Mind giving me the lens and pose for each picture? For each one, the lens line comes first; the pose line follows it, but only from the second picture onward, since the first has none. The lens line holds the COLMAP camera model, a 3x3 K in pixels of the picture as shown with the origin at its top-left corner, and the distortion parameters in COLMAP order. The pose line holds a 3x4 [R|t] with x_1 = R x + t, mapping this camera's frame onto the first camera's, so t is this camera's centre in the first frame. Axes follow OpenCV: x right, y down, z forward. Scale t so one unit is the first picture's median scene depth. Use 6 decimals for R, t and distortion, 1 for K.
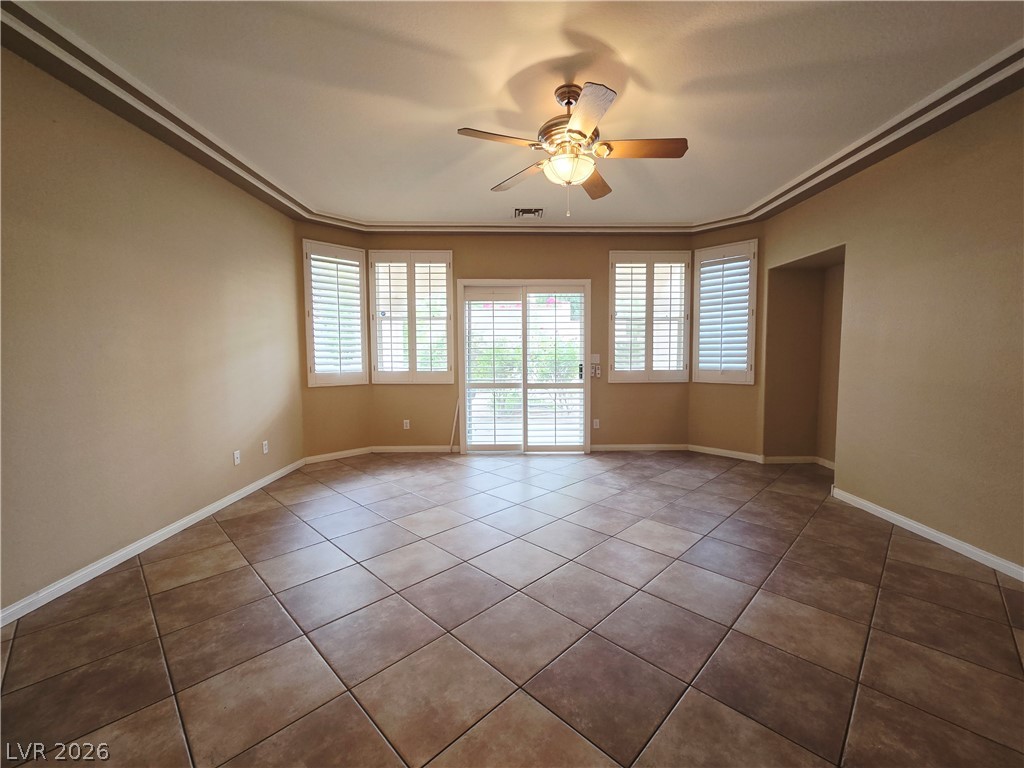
lens RADIAL K [[421.9, 0, 514.4], [0, 421.9, 379.2], [0, 0, 1]] dist [-0.001385, 0.001604]
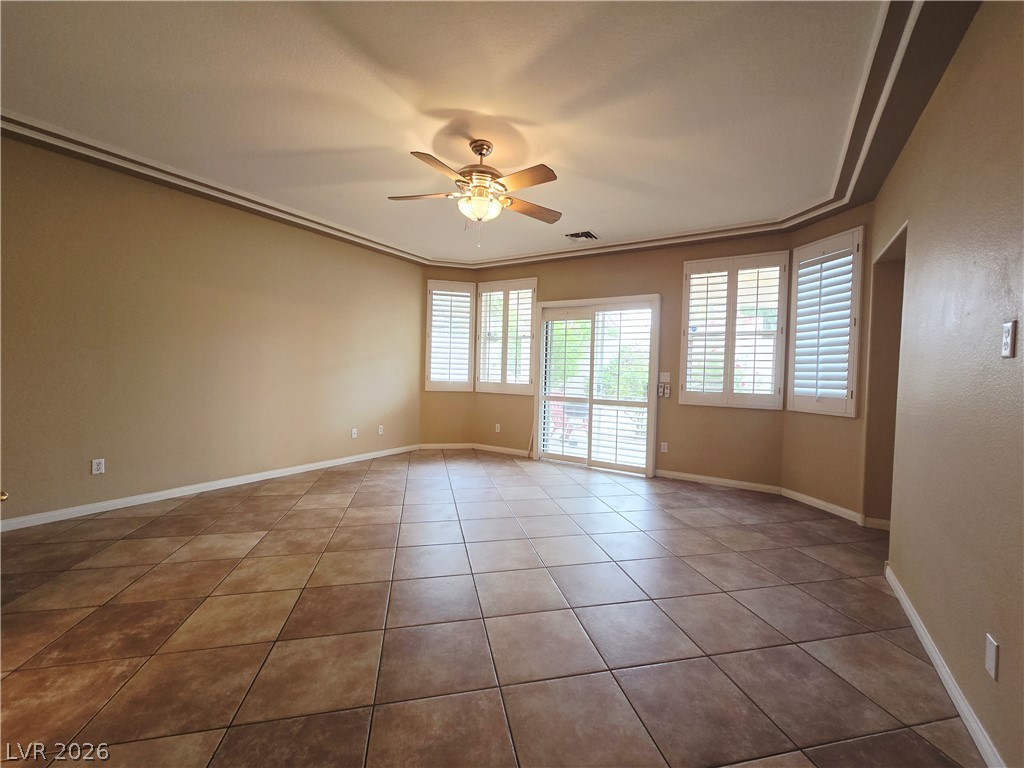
lens RADIAL K [[421.9, 0, 525.2], [0, 421.9, 382.1], [0, 0, 1]] dist [-0.001385, 0.001604]
pose [[0.843990, 0.039923, -0.534870, 0.441972], [-0.062902, 0.997712, -0.024786, 0.004890], [0.532657, 0.054564, 0.844571, 0.046439]]
